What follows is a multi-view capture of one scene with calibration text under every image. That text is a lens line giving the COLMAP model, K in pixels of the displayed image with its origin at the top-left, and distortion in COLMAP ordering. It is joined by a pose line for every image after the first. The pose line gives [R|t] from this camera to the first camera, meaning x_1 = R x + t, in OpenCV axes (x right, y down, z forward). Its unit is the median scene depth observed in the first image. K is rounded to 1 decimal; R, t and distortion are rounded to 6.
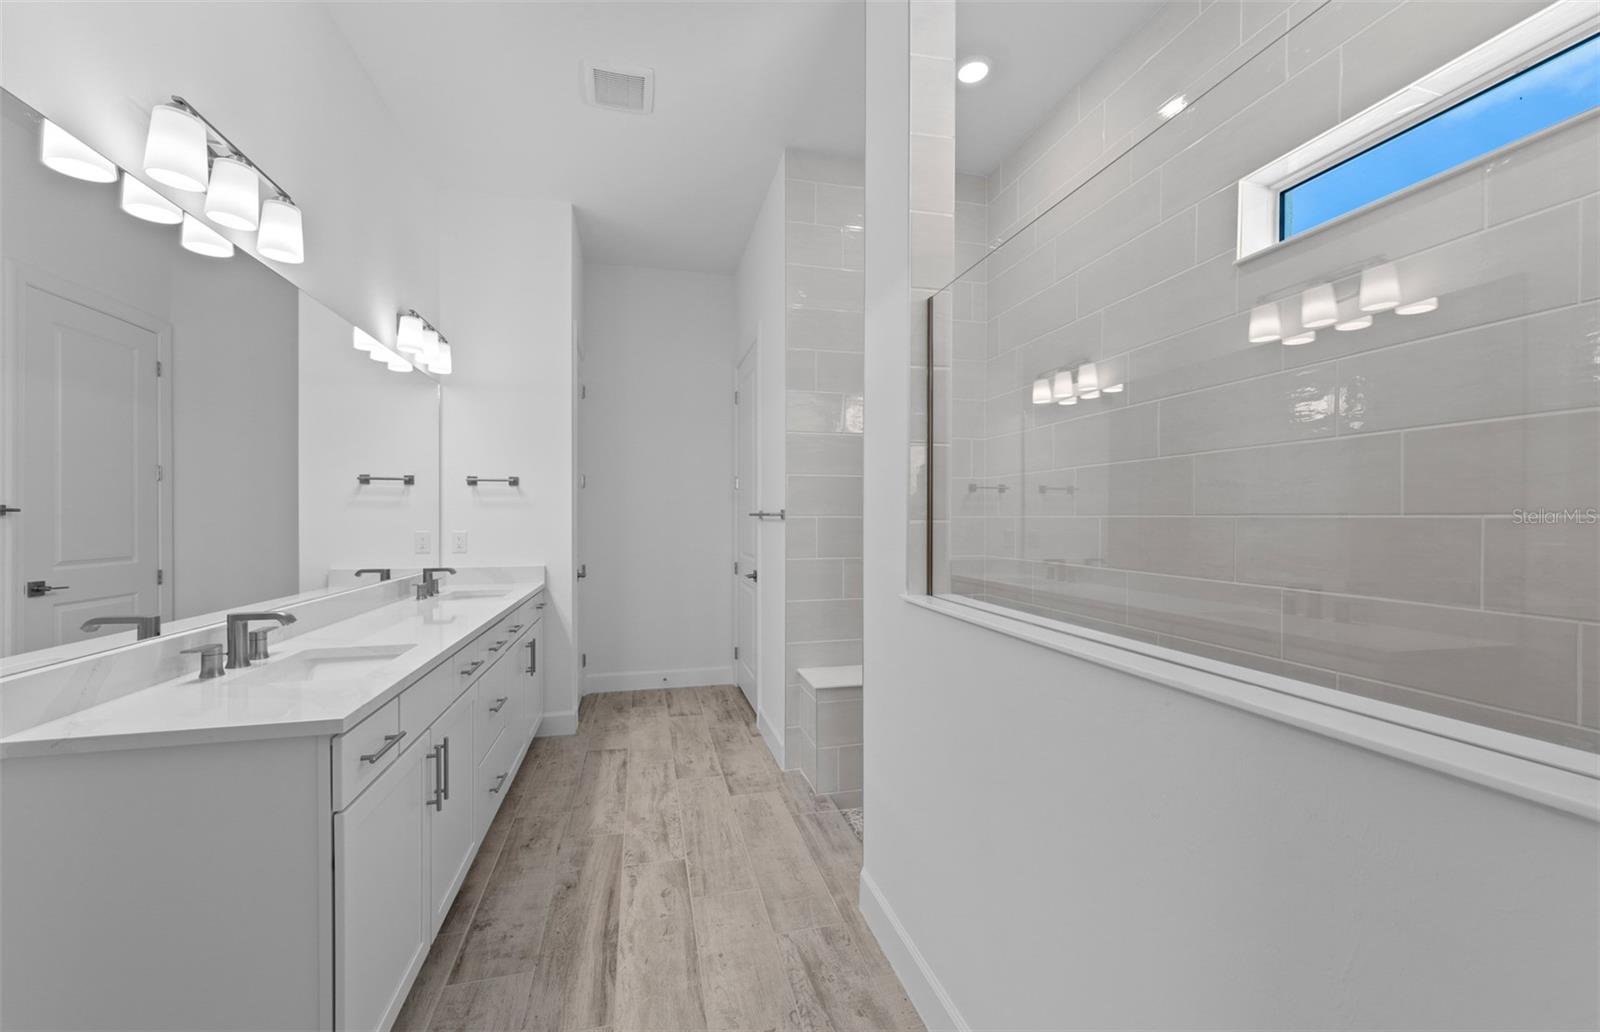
lens RADIAL K [[634.5, 0, 789.6], [0, 634.5, 515.5], [0, 0, 1]] dist [0.002377, 0.000035]
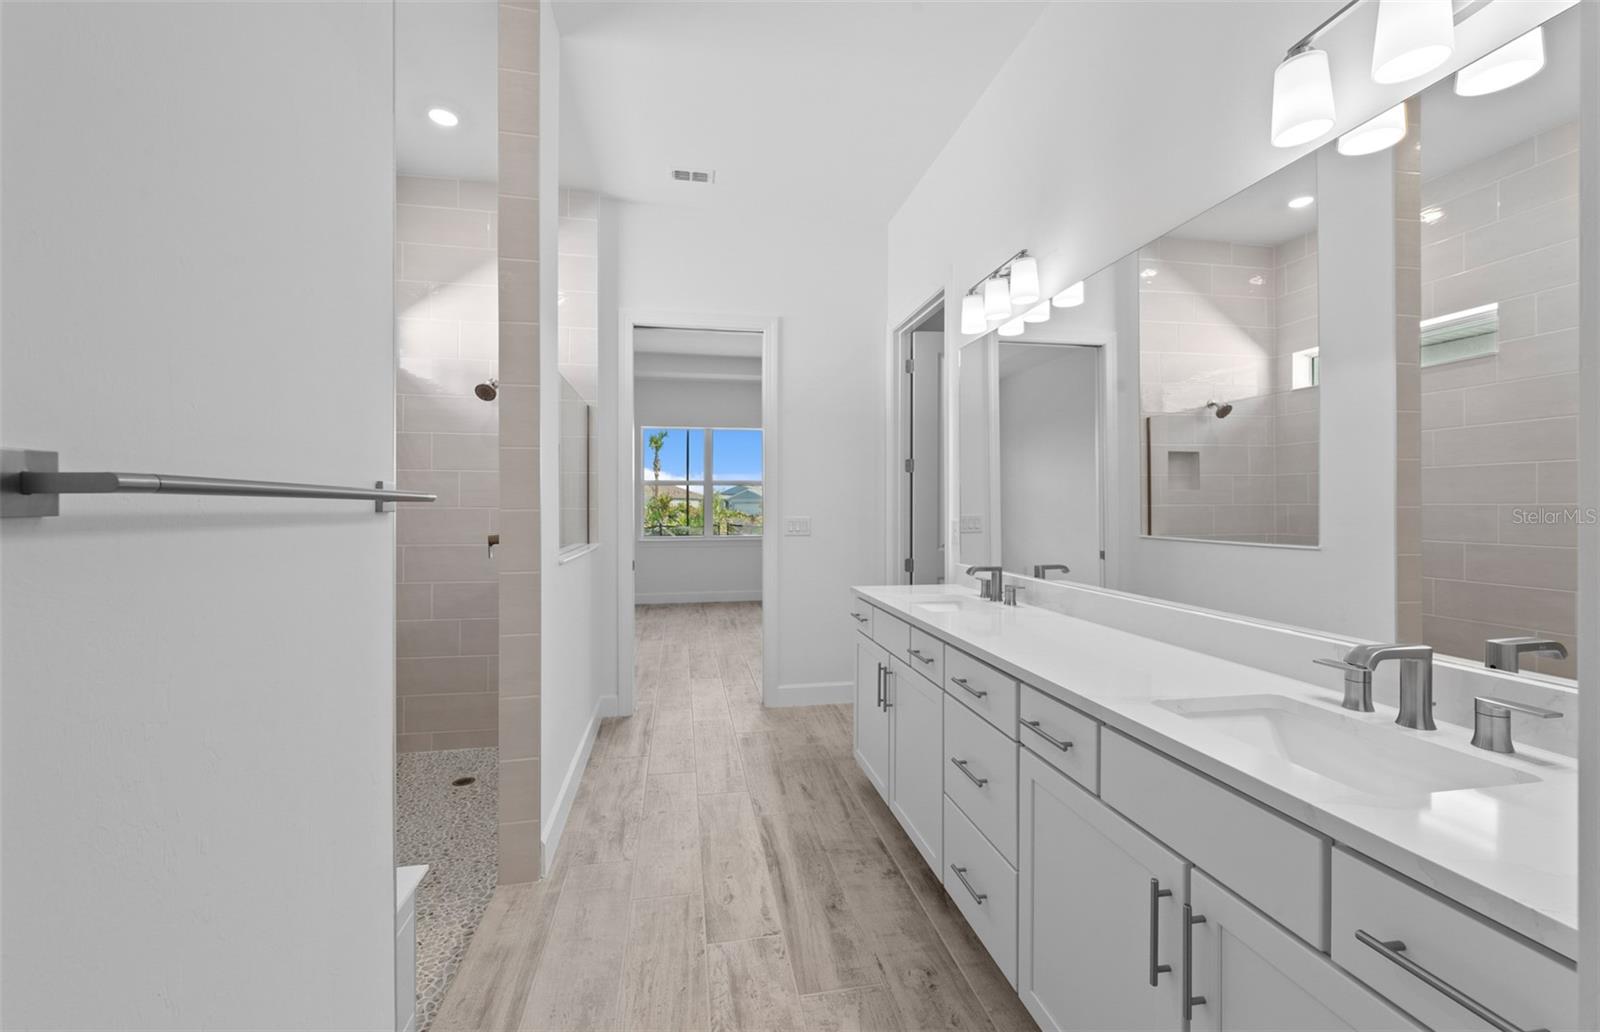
lens RADIAL K [[634.5, 0, 789.6], [0, 634.5, 515.5], [0, 0, 1]] dist [0.002377, 0.000035]
pose [[-0.998041, 0.004287, 0.062417, -0.343016], [0.005005, 0.999923, 0.011348, 0.007246], [-0.062363, 0.011638, -0.997986, 1.911423]]
